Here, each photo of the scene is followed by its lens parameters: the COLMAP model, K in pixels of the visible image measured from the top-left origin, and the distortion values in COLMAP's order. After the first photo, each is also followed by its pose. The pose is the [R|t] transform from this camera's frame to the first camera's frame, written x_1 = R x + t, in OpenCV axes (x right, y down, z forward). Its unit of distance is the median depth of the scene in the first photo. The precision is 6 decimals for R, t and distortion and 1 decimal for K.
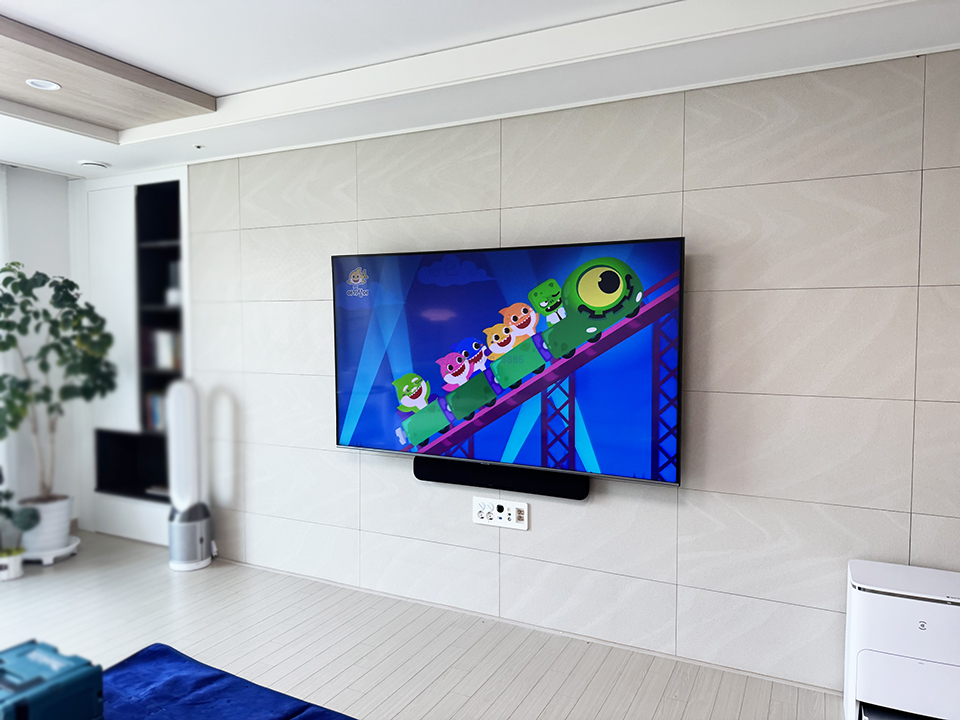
lens RADIAL K [[670.5, 0, 495.8], [0, 670.5, 360.8], [0, 0, 1]] dist [-0.003878, -0.005373]
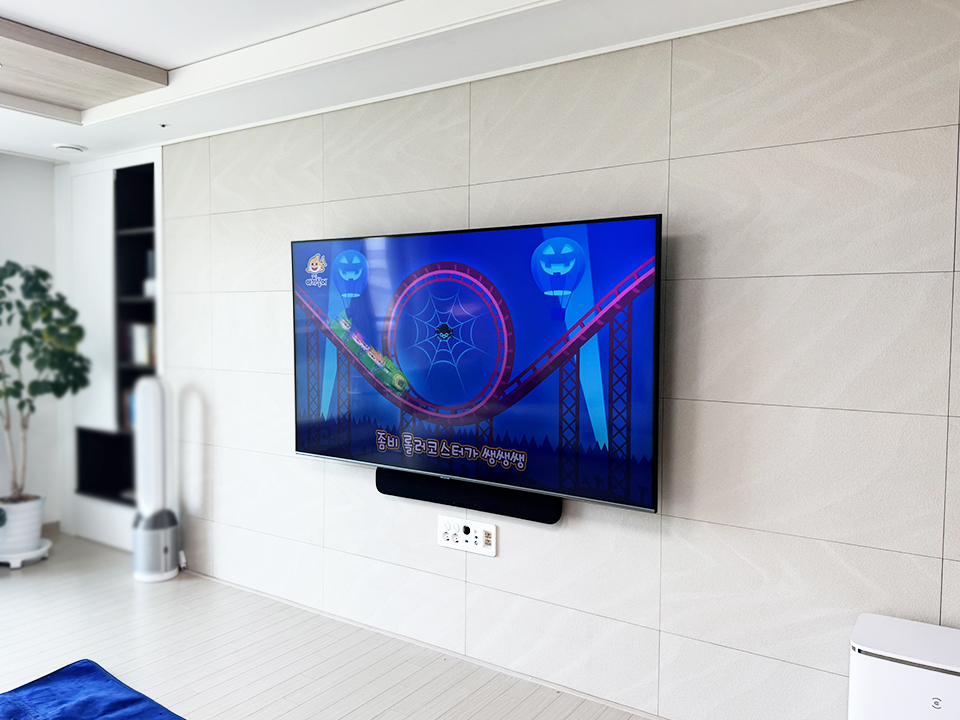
lens RADIAL K [[745.6, 0, 480.0], [0, 745.6, 360.0], [0, 0, 1]] dist [-0.007006, -0.003423]
pose [[0.990875, 0.013030, -0.134151, 0.149402], [-0.013364, 0.999909, -0.001590, 0.001153], [0.134119, 0.003368, 0.990960, 0.043655]]
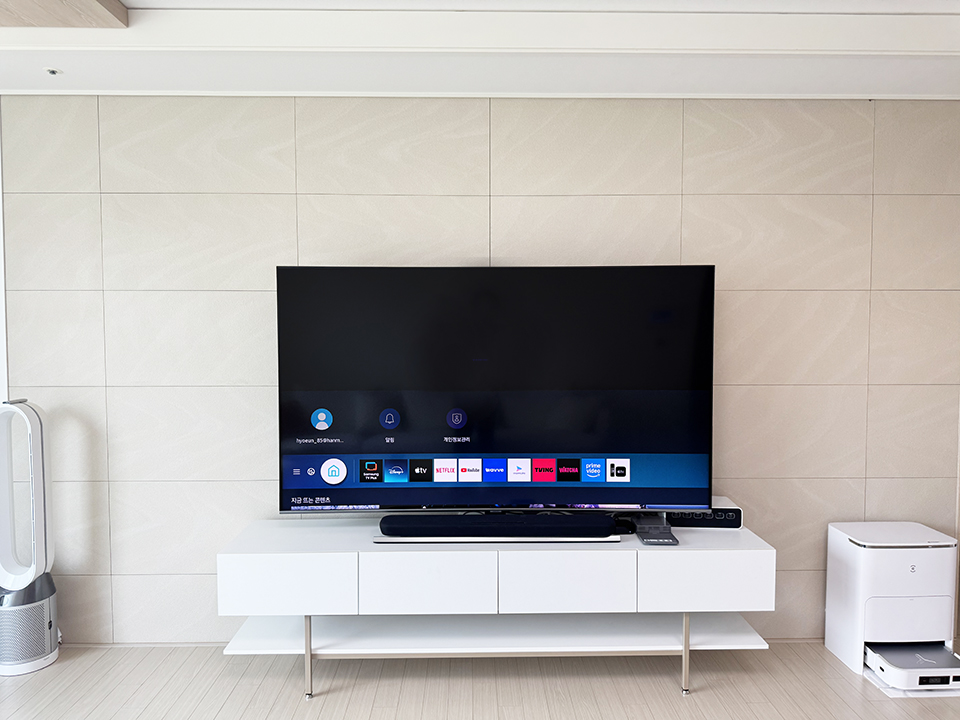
lens RADIAL K [[670.5, 0, 495.8], [0, 670.5, 360.8], [0, 0, 1]] dist [-0.003878, -0.005373]
pose [[0.887481, -0.023830, 0.460227, -0.402402], [0.024405, 0.999691, 0.004703, -0.004759], [-0.460197, 0.007058, 0.887789, 0.178803]]
